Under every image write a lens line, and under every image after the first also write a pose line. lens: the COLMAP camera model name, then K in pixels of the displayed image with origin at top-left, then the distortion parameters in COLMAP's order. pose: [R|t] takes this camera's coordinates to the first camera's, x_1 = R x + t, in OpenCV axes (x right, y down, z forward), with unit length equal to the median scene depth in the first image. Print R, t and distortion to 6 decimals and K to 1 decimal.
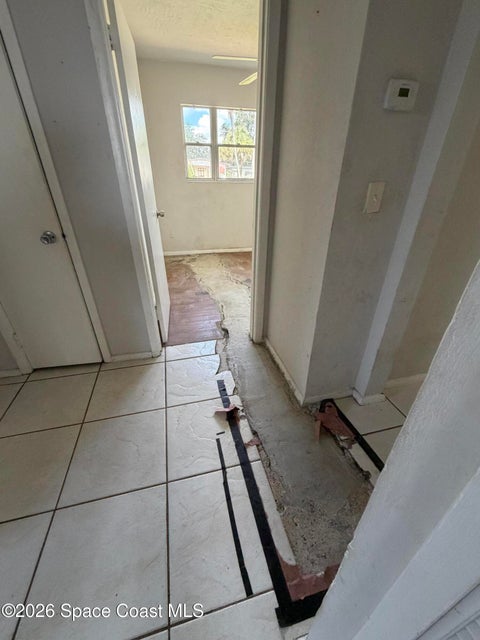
lens RADIAL K [[257.8, 0, 240.6], [0, 257.8, 318.2], [0, 0, 1]] dist [0.000866, 0.000319]
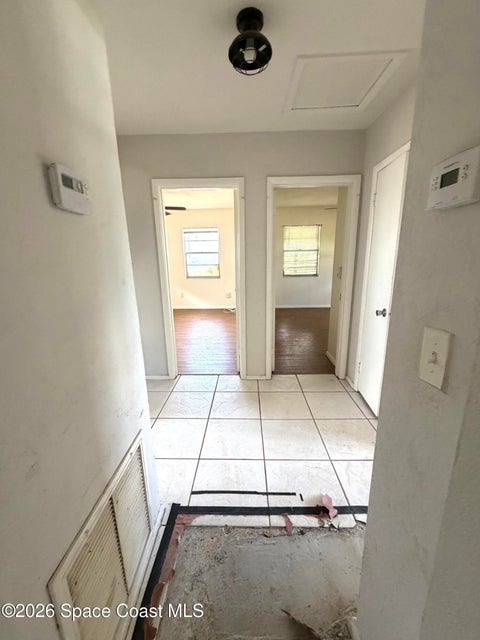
lens RADIAL K [[257.8, 0, 241.1], [0, 257.8, 317.7], [0, 0, 1]] dist [0.000866, 0.000319]
pose [[-0.263995, 0.214998, -0.940257, 0.310794], [-0.454835, 0.831895, 0.317923, -0.147380], [0.850548, 0.511592, -0.121827, 0.204544]]
